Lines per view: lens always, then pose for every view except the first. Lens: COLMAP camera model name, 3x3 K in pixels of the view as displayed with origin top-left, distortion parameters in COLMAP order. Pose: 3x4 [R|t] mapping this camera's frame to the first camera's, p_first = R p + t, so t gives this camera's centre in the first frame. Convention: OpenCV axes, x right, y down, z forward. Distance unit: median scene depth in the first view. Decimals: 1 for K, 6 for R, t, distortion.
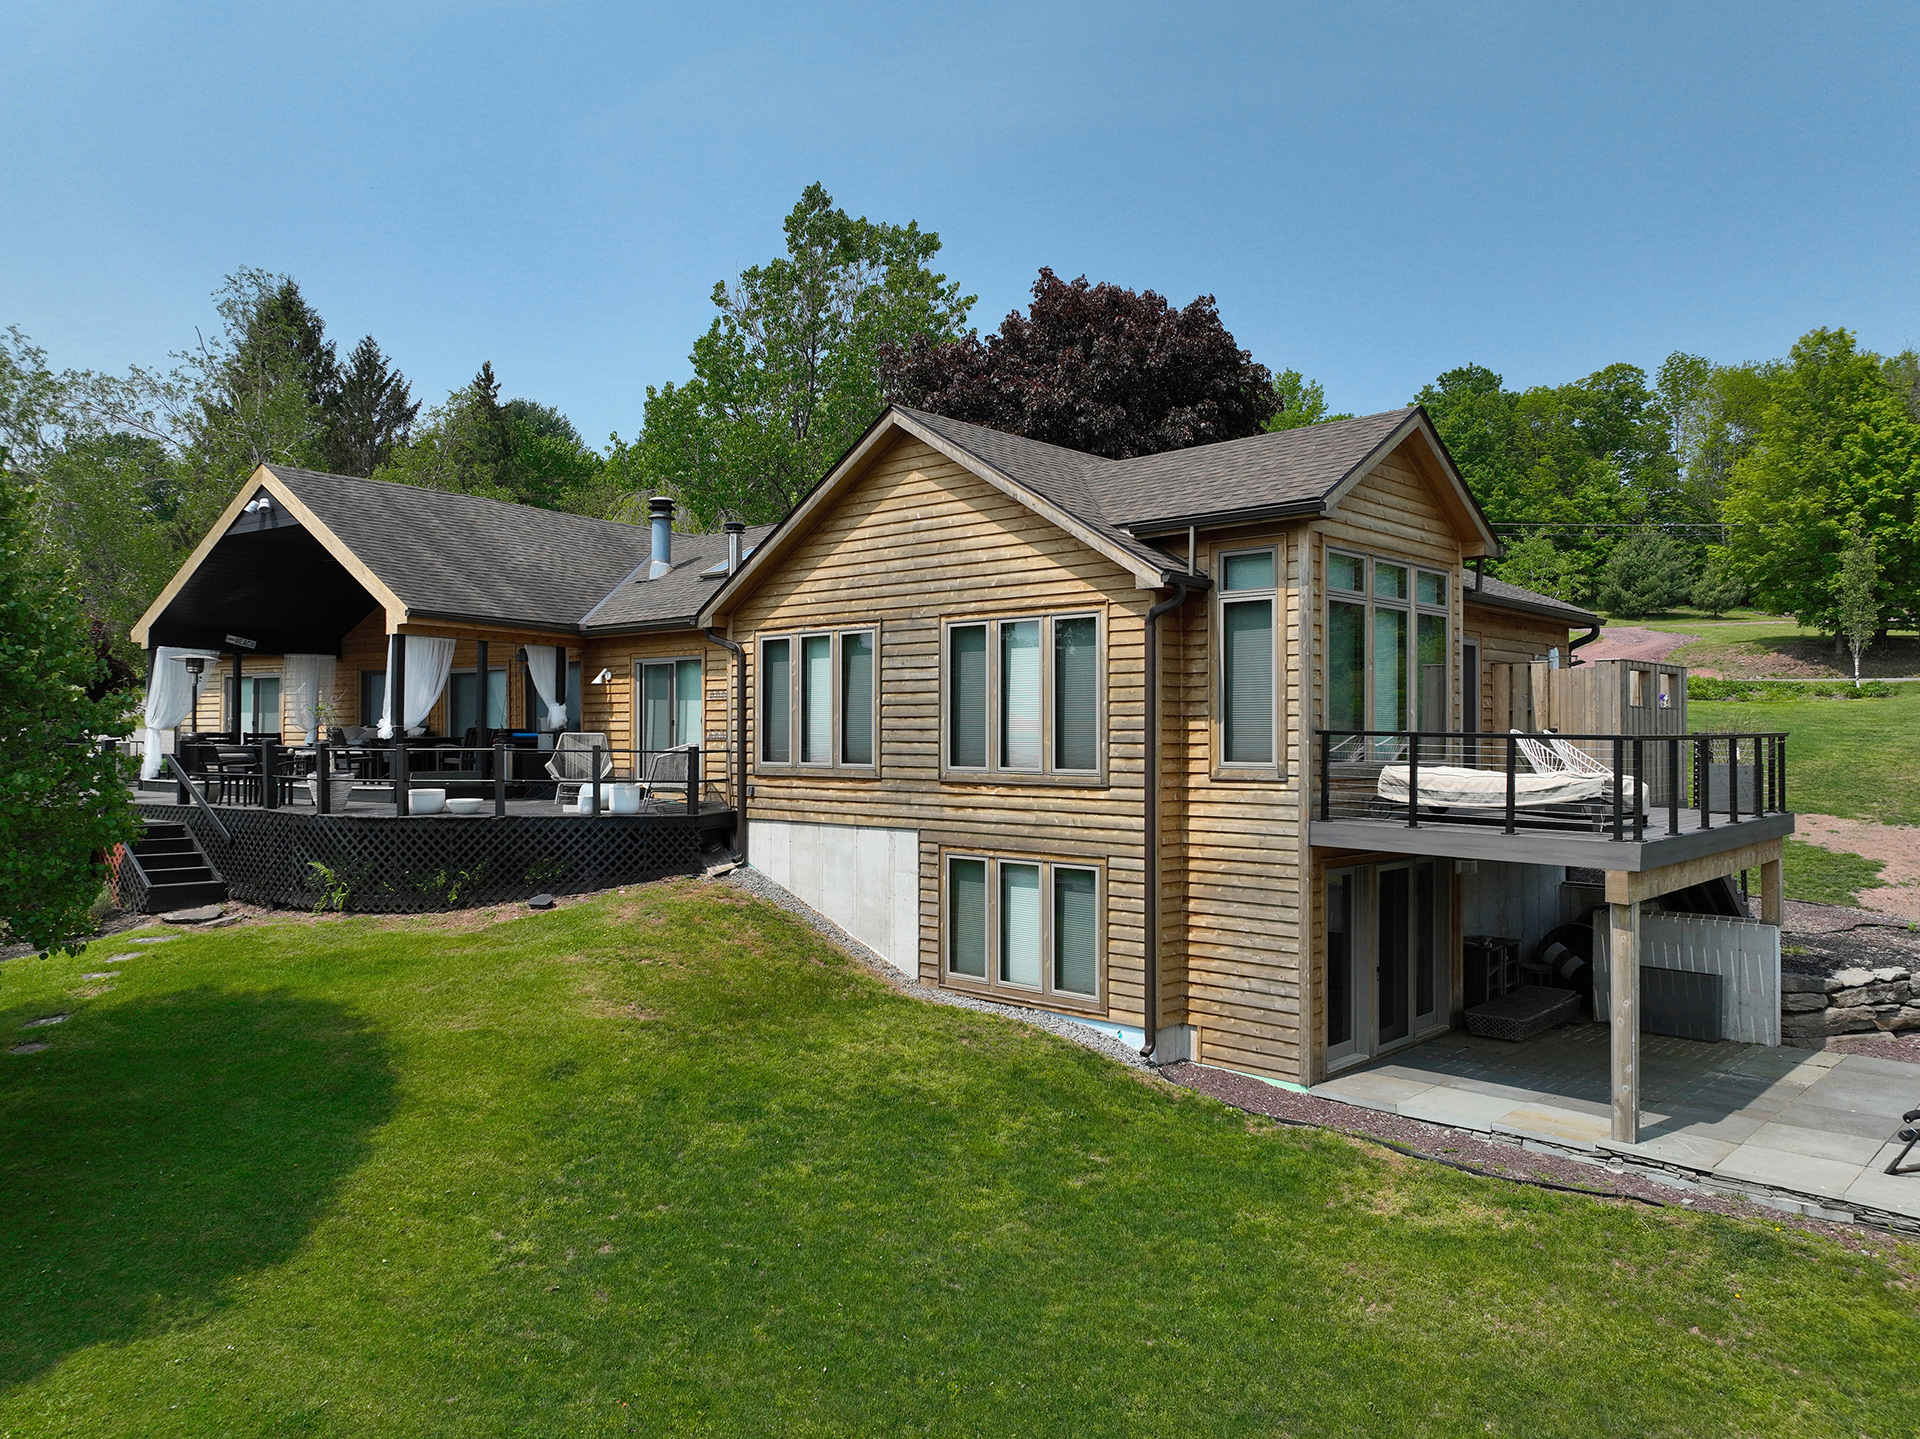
lens RADIAL K [[1370.4, 0, 975.6], [0, 1370.4, 716.1], [0, 0, 1]] dist [0.002790, 0.004251]
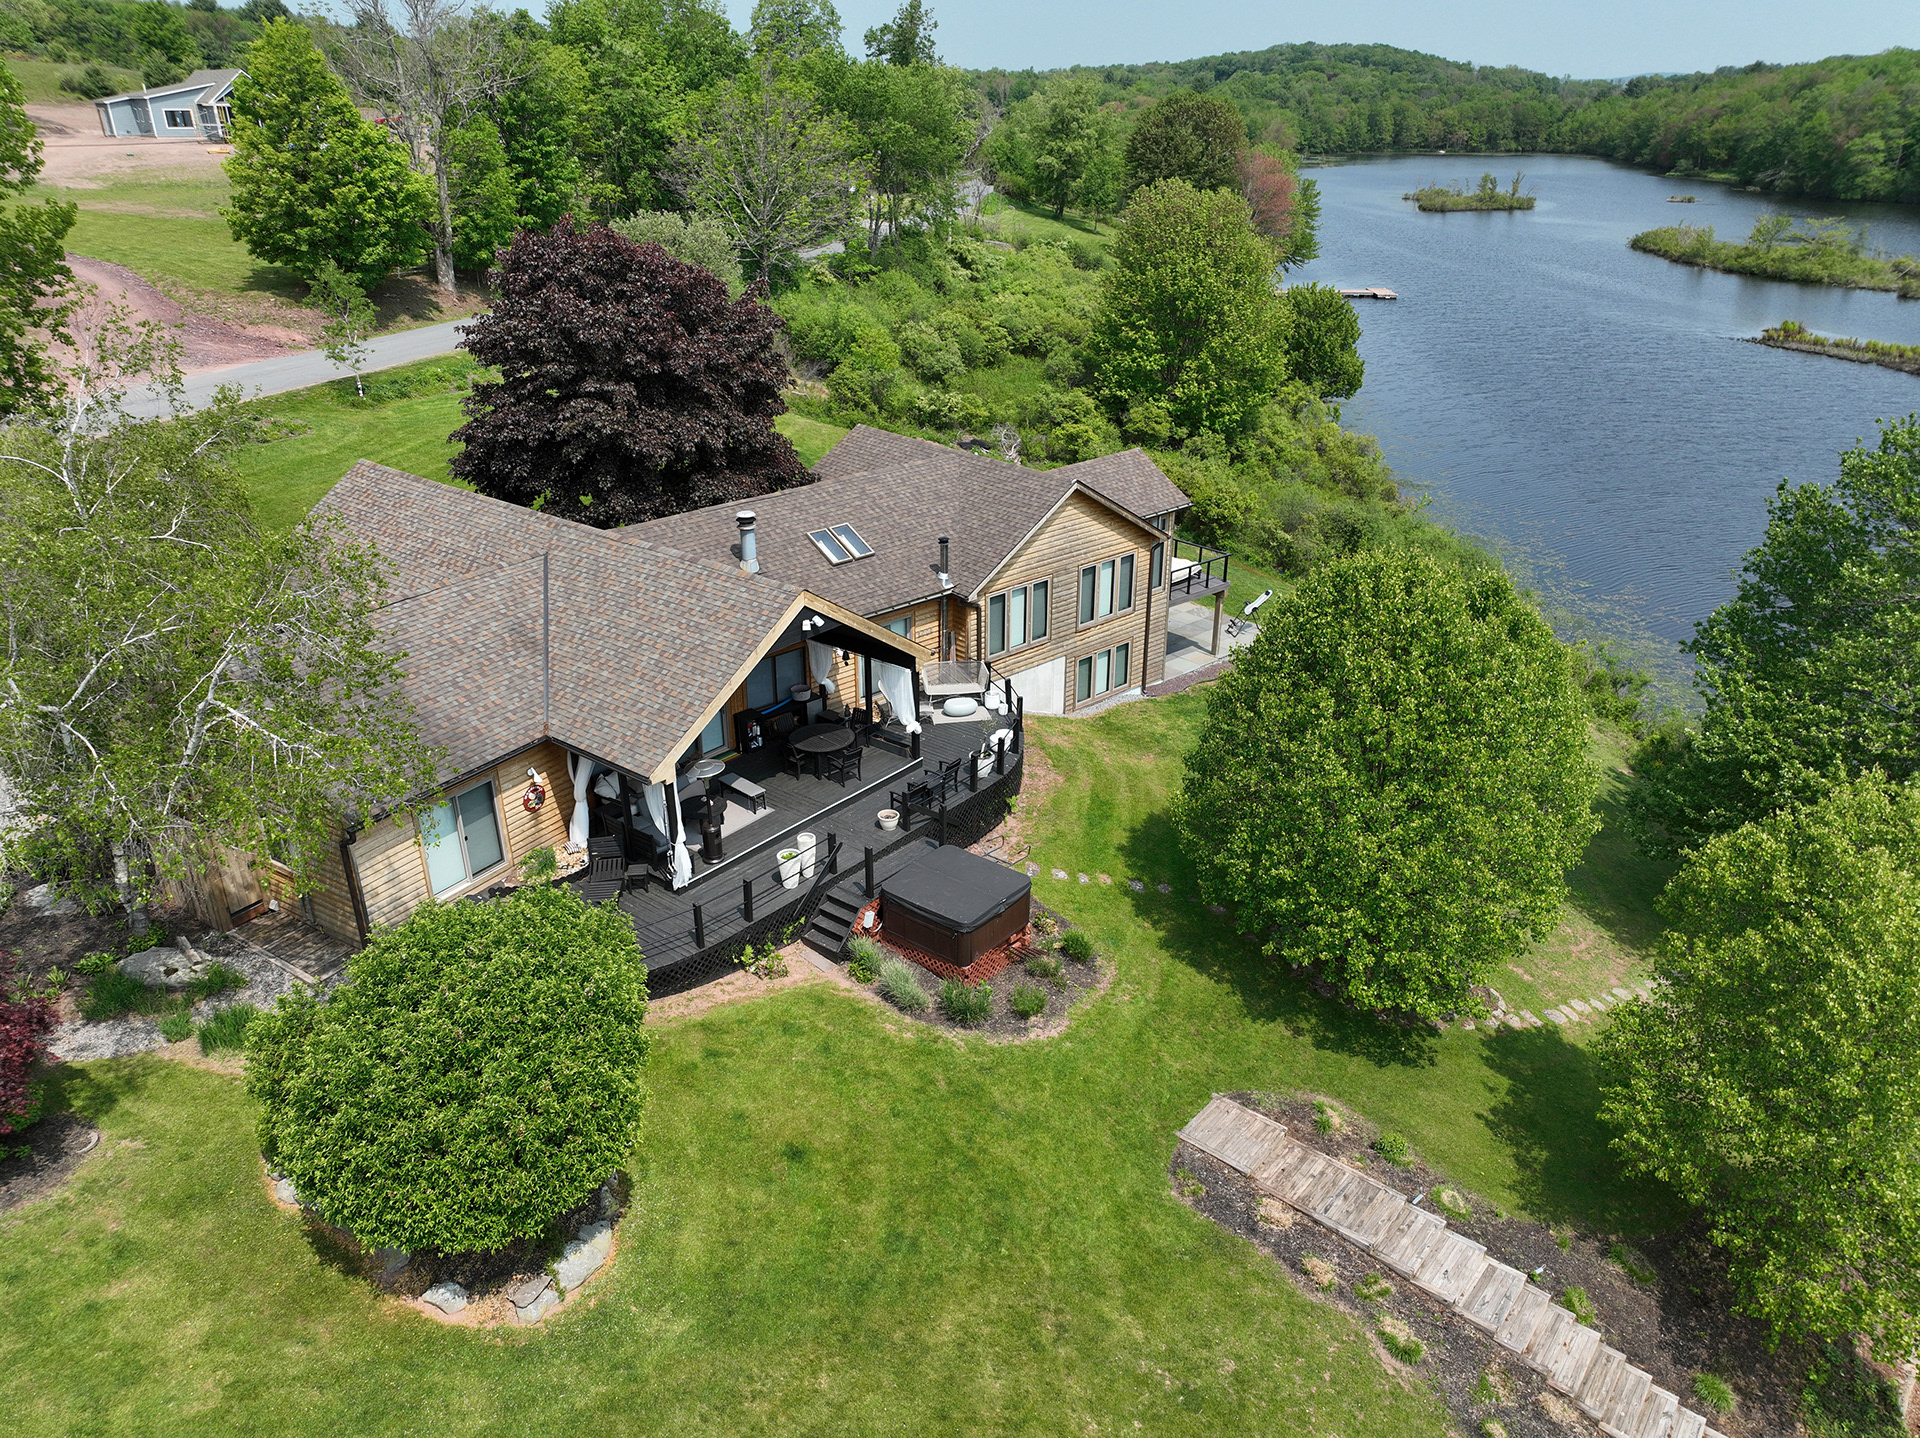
lens RADIAL K [[1348.6, 0, 959.7], [0, 1348.6, 720.7], [0, 0, 1]] dist [0.006013, 0.007172]
pose [[0.091685, -0.415634, 0.904899, -2.210200], [-0.011922, 0.908203, 0.418360, -0.784010], [-0.995717, -0.049145, 0.078314, 1.004366]]
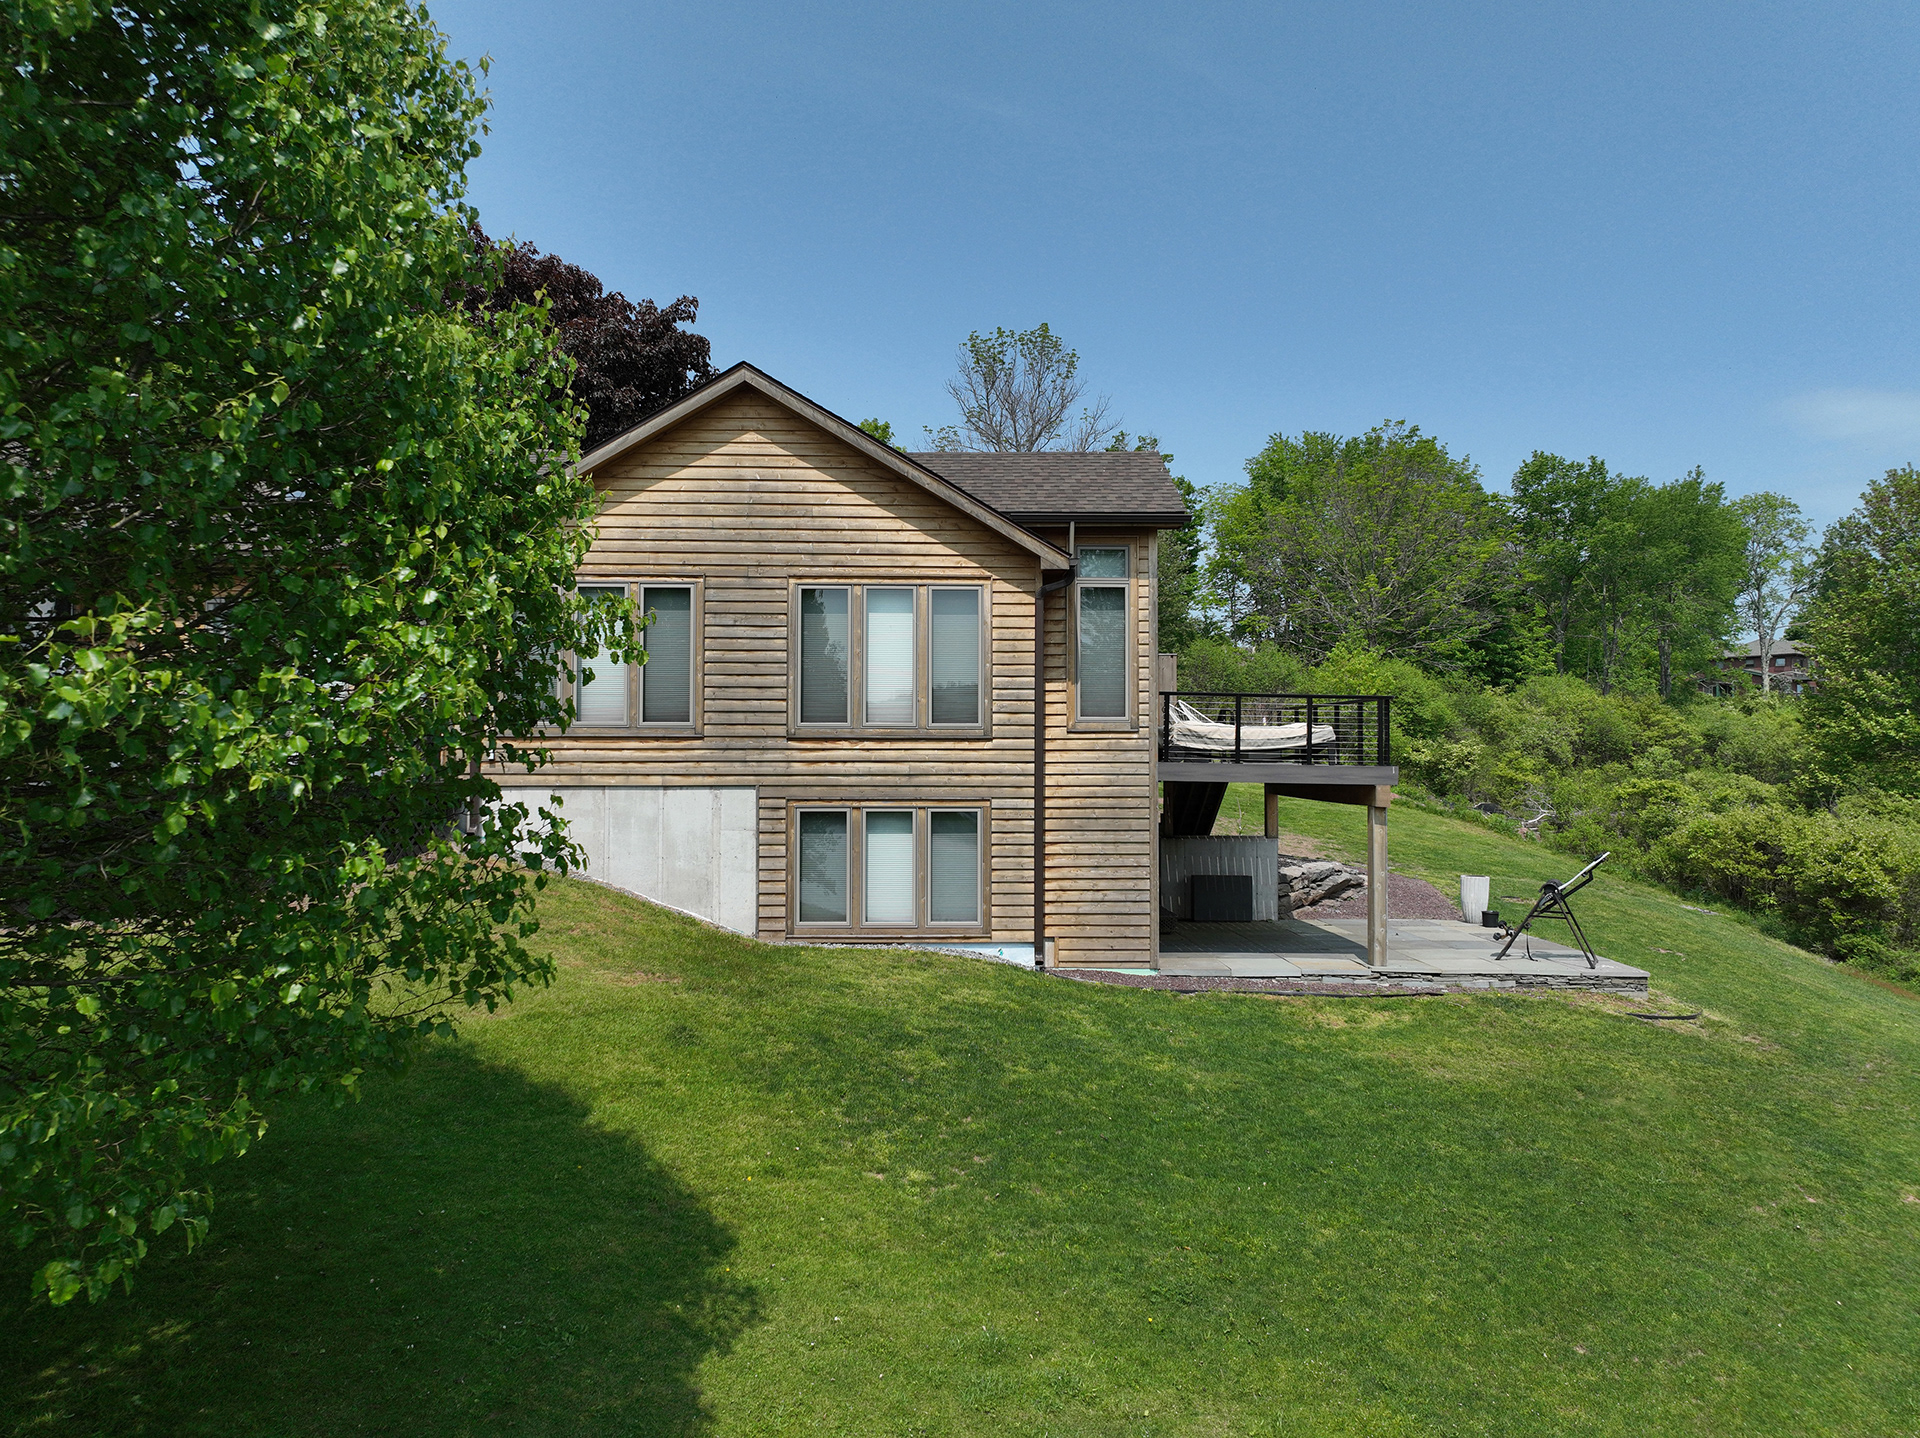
lens RADIAL K [[1347.4, 0, 962.3], [0, 1347.4, 719.3], [0, 0, 1]] dist [-0.001839, 0.020320]
pose [[0.715973, 0.019781, 0.697848, -0.632698], [-0.010230, 0.999788, -0.017845, 0.050257], [-0.698053, 0.005638, 0.716024, 0.184507]]
